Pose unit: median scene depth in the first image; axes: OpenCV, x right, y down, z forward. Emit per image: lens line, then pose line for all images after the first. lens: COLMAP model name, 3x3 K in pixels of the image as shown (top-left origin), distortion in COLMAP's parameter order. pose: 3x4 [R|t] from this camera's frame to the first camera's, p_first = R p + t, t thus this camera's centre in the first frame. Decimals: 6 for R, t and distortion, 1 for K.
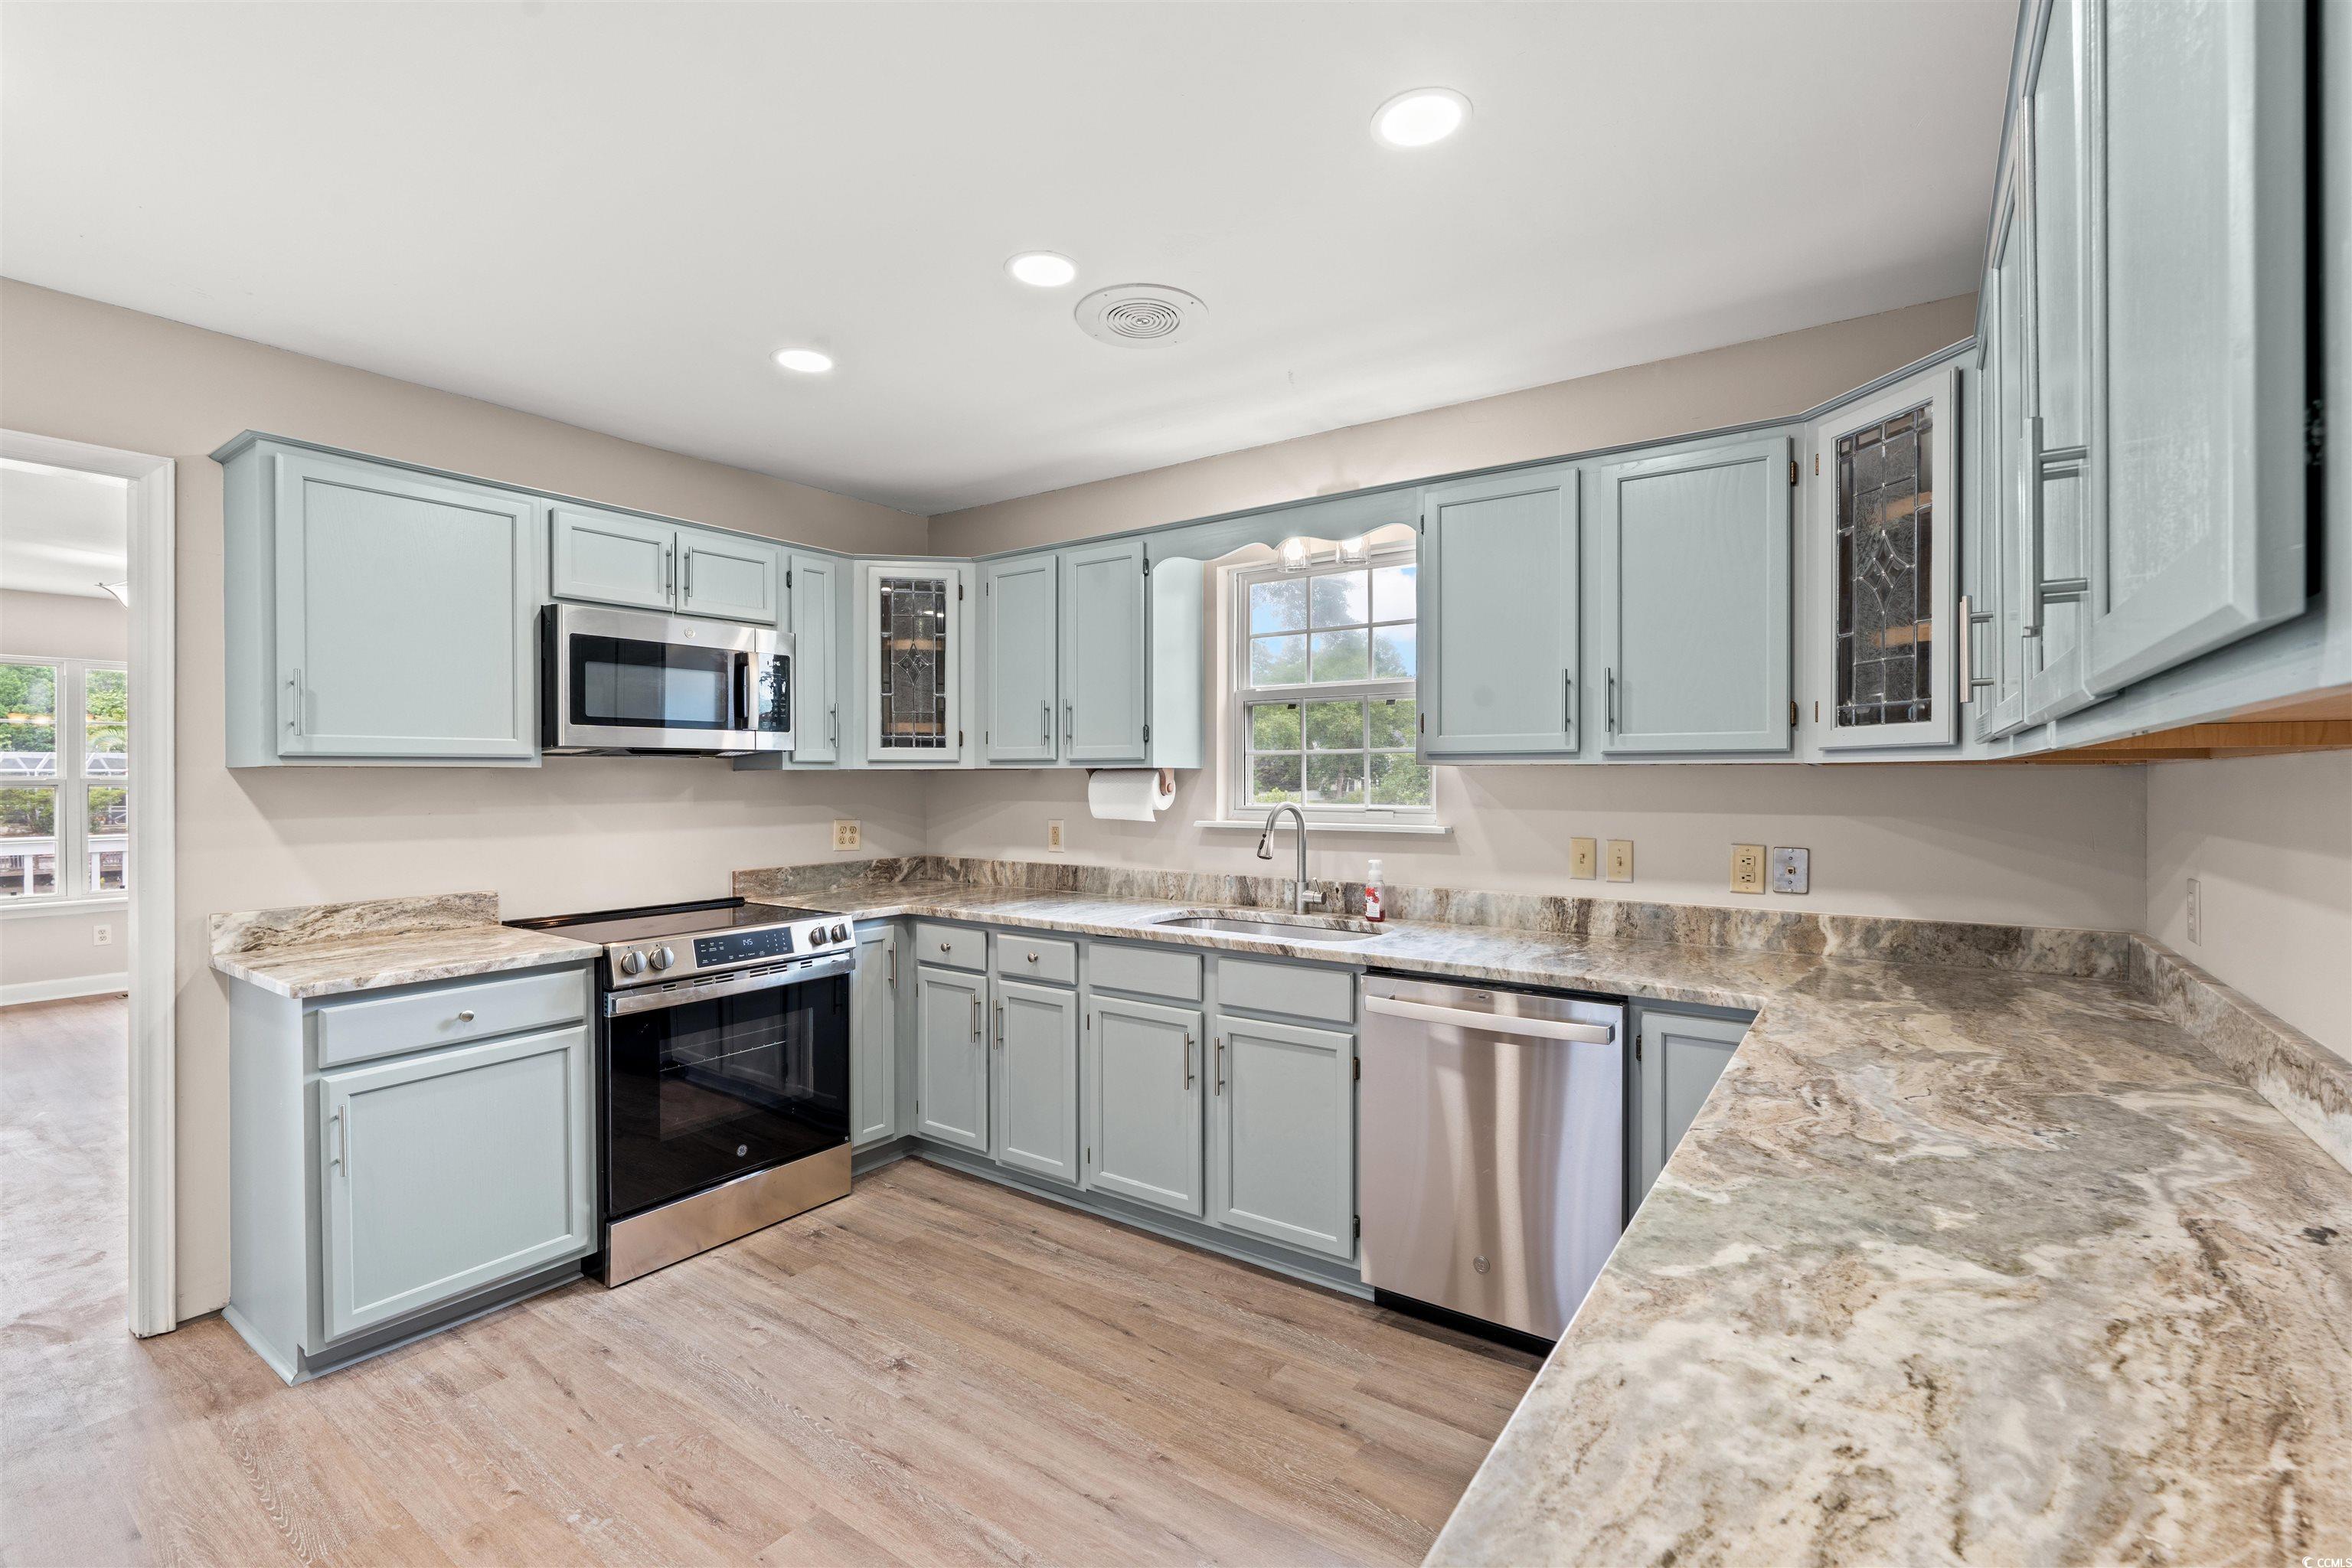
lens RADIAL K [[1046.3, 0, 1176.0], [0, 1046.3, 784.0], [0, 0, 1]] dist [-0.003818, -0.000018]
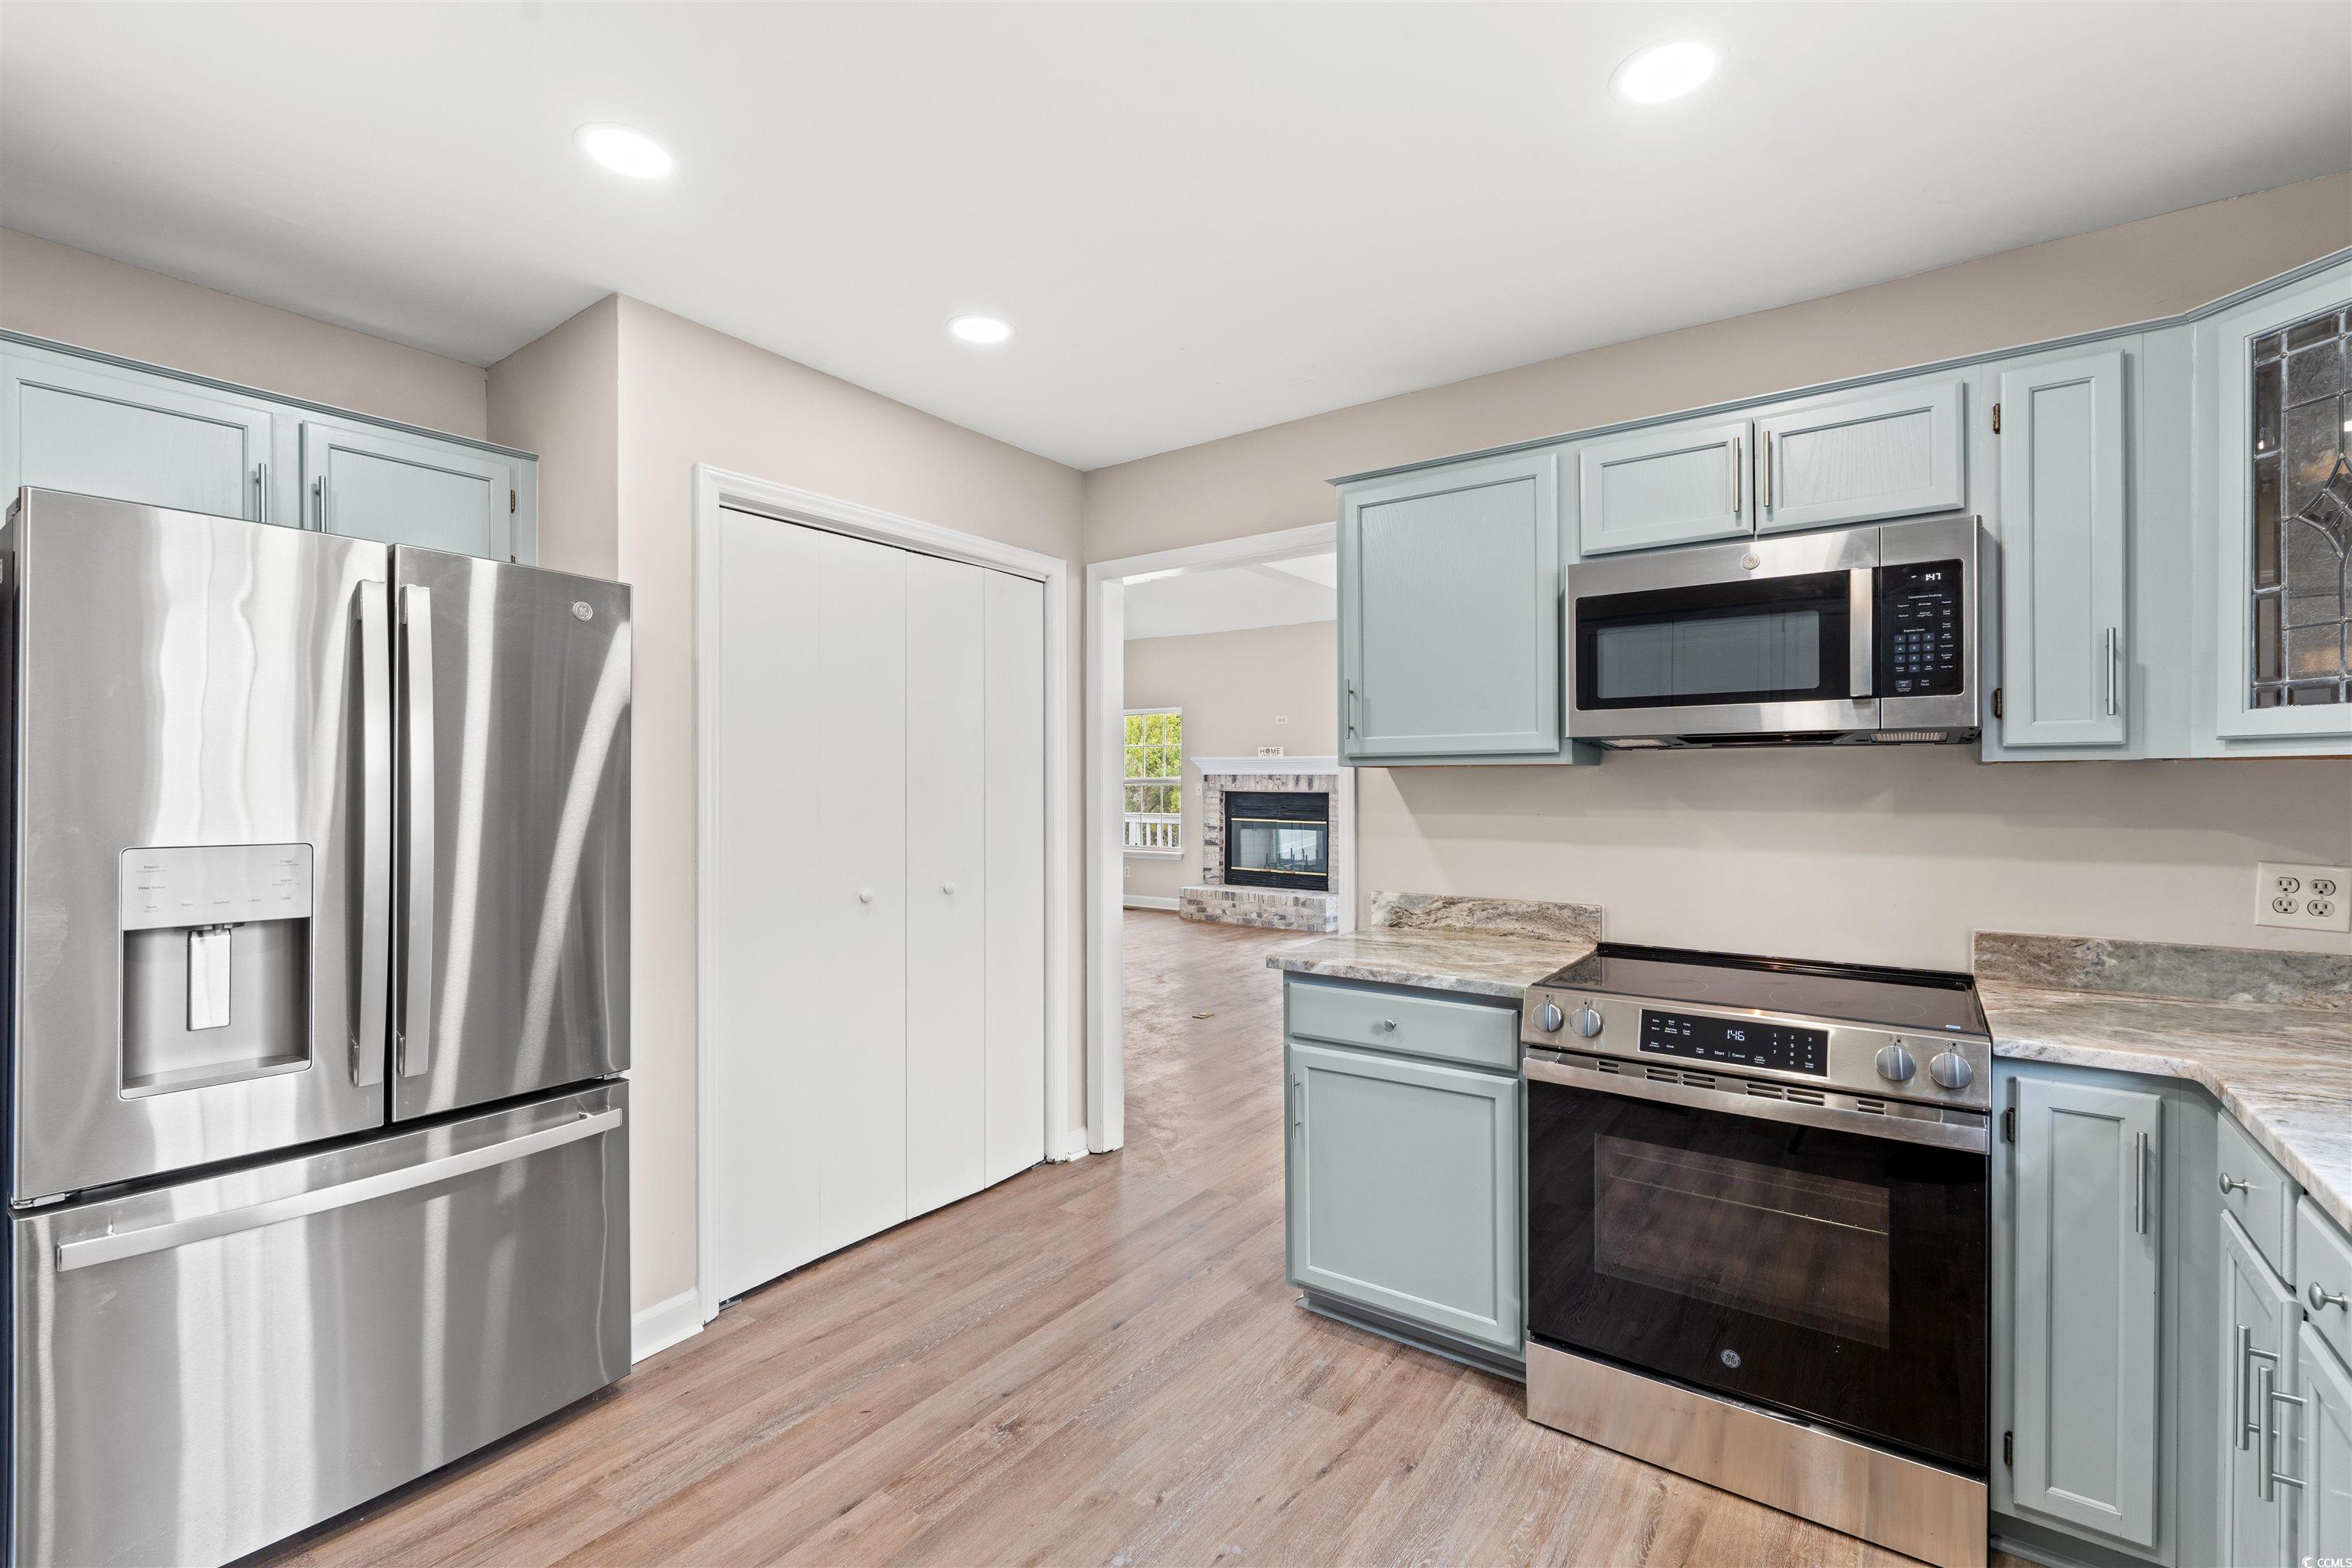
lens RADIAL K [[1028.8, 0, 1174.6], [0, 1028.8, 788.0], [0, 0, 1]] dist [-0.004287, -0.000332]
pose [[-0.017427, 0.009147, -0.999806, 0.226349], [-0.005941, 0.999940, 0.009251, -0.002299], [0.999830, 0.006101, -0.017371, 0.702814]]
